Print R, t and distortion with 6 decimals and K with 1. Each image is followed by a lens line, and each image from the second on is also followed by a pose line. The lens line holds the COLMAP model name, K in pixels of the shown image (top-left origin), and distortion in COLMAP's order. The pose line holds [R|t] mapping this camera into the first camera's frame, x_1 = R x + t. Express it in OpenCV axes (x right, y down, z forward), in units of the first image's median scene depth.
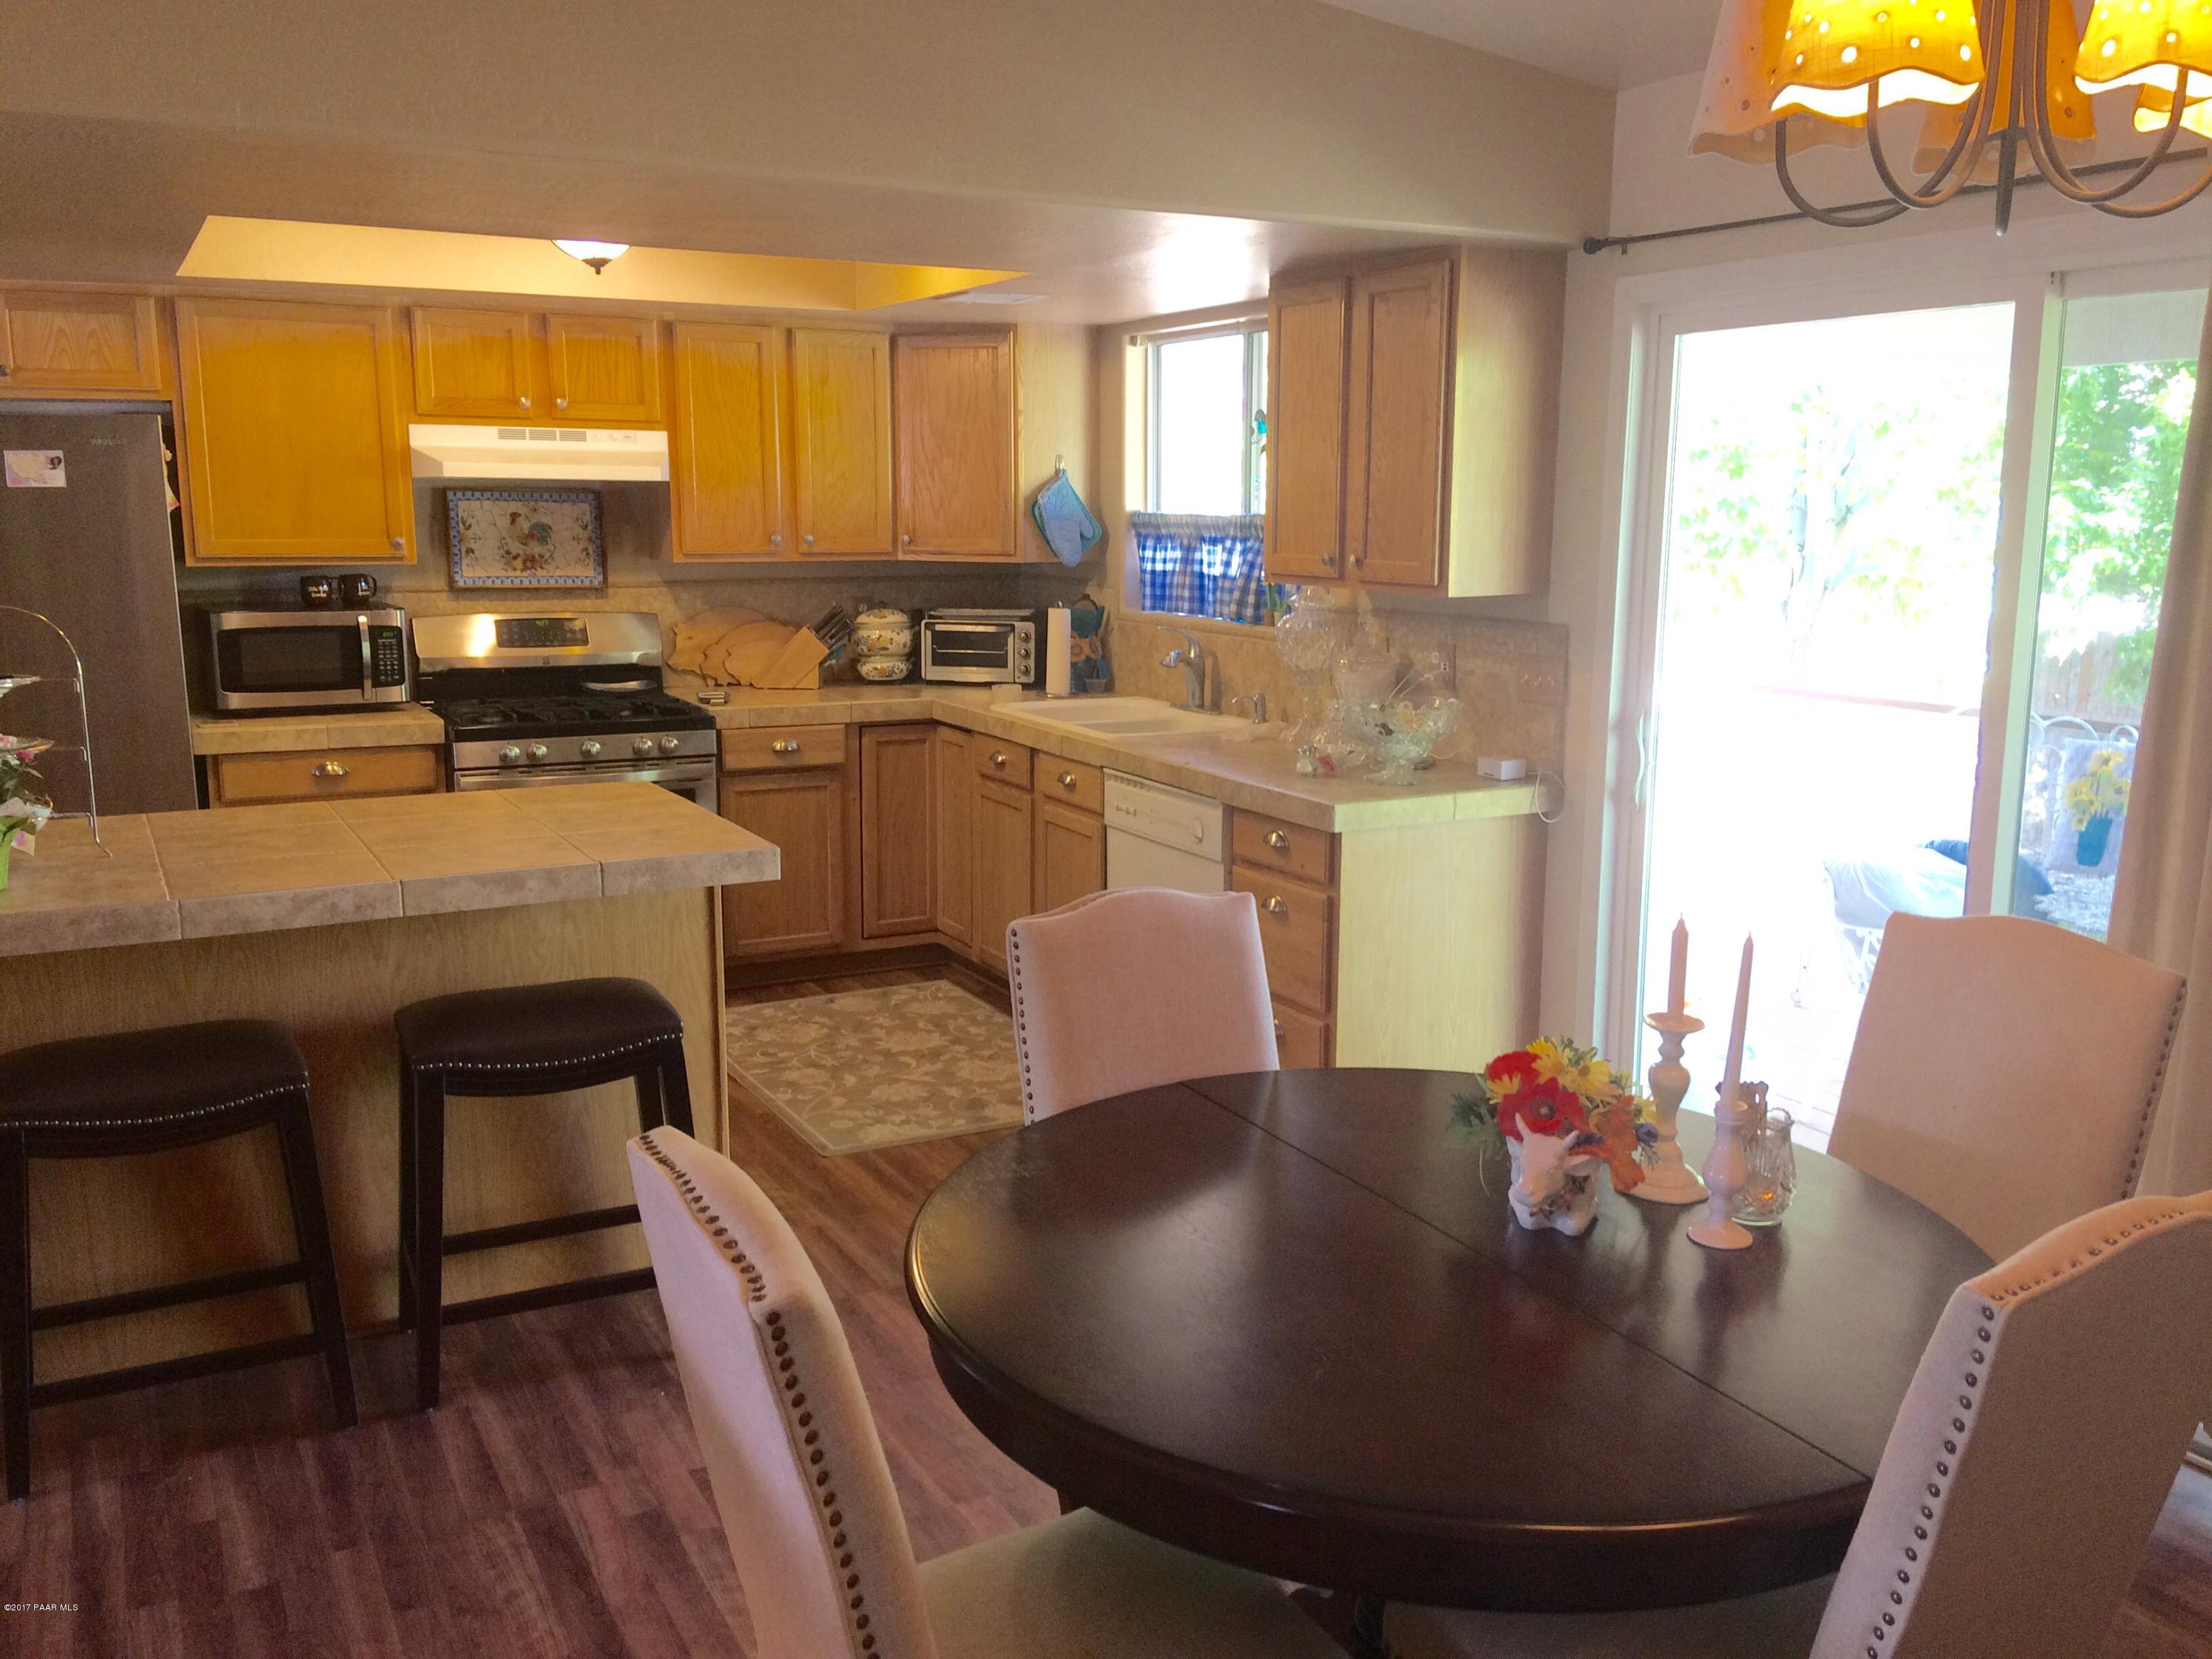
lens RADIAL K [[1865.7, 0, 1106.0], [0, 1865.7, 829.5], [0, 0, 1]] dist [0.077727, -0.127902]
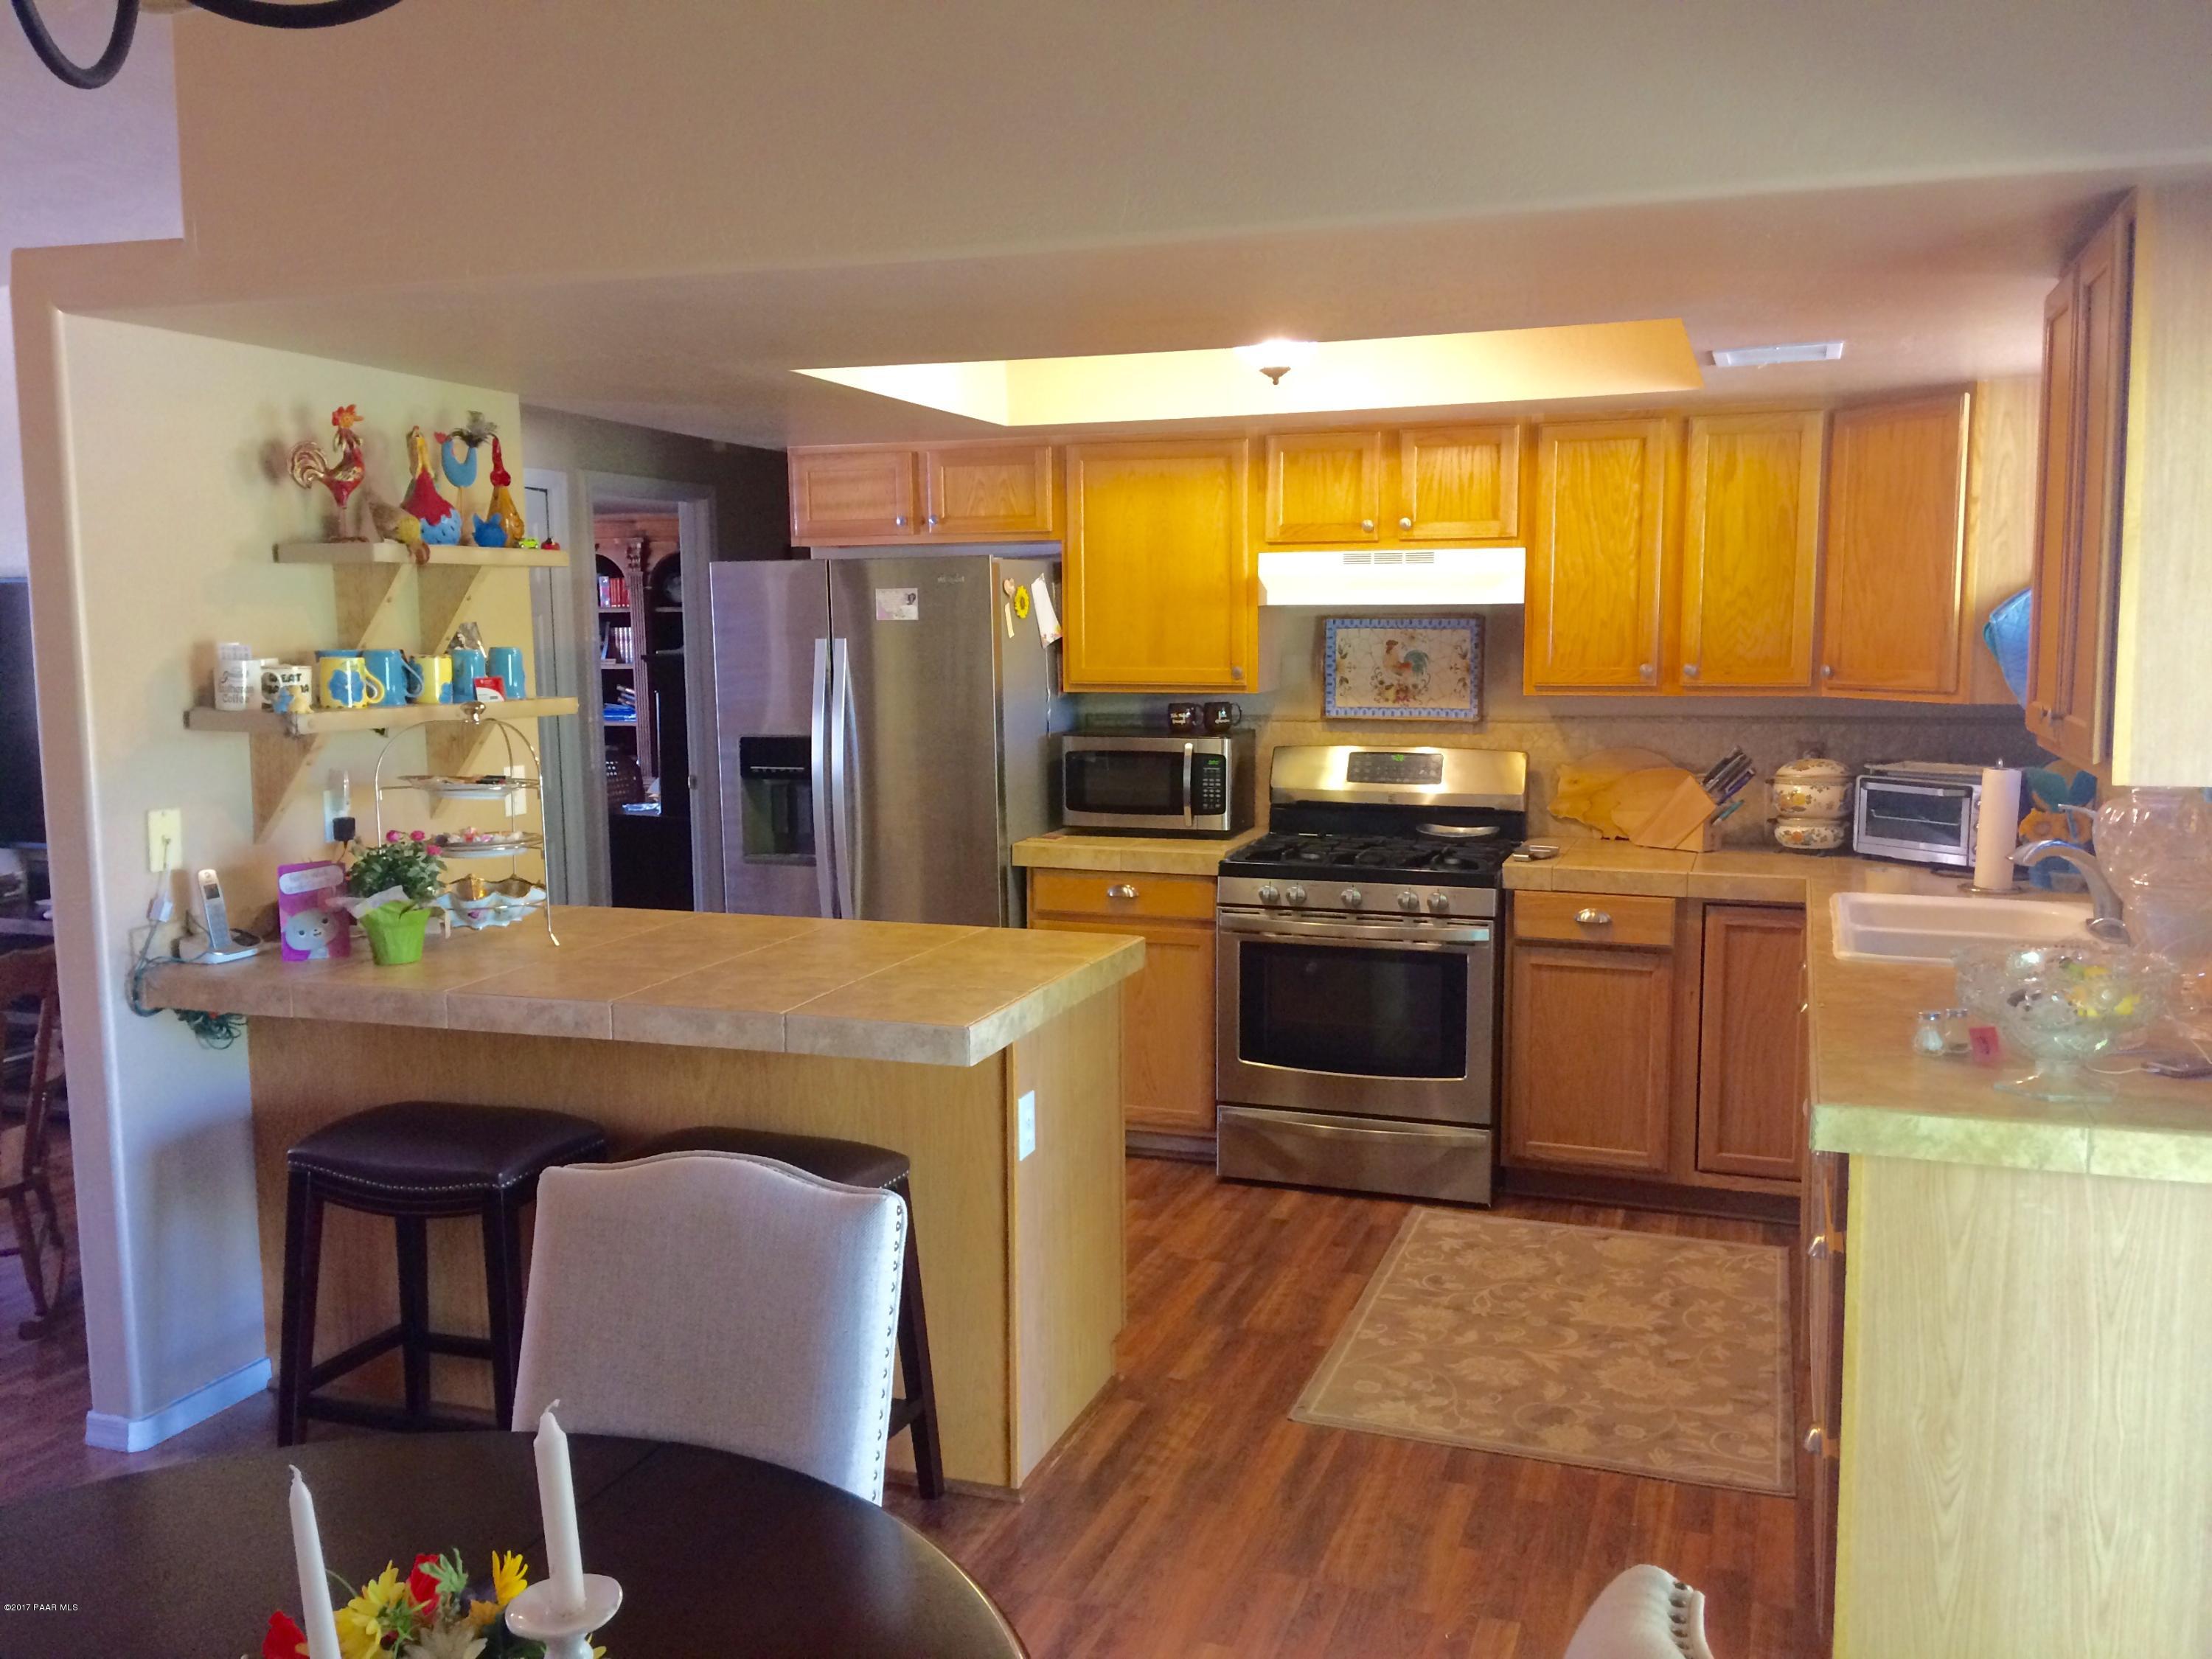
lens RADIAL K [[1868.3, 0, 1106.0], [0, 1868.3, 829.5], [0, 0, 1]] dist [0.076460, -0.002311]
pose [[0.666542, 0.074434, -0.741742, 0.296977], [-0.122234, 0.992448, -0.010250, -0.048016], [0.735378, 0.097498, 0.670607, 0.278071]]
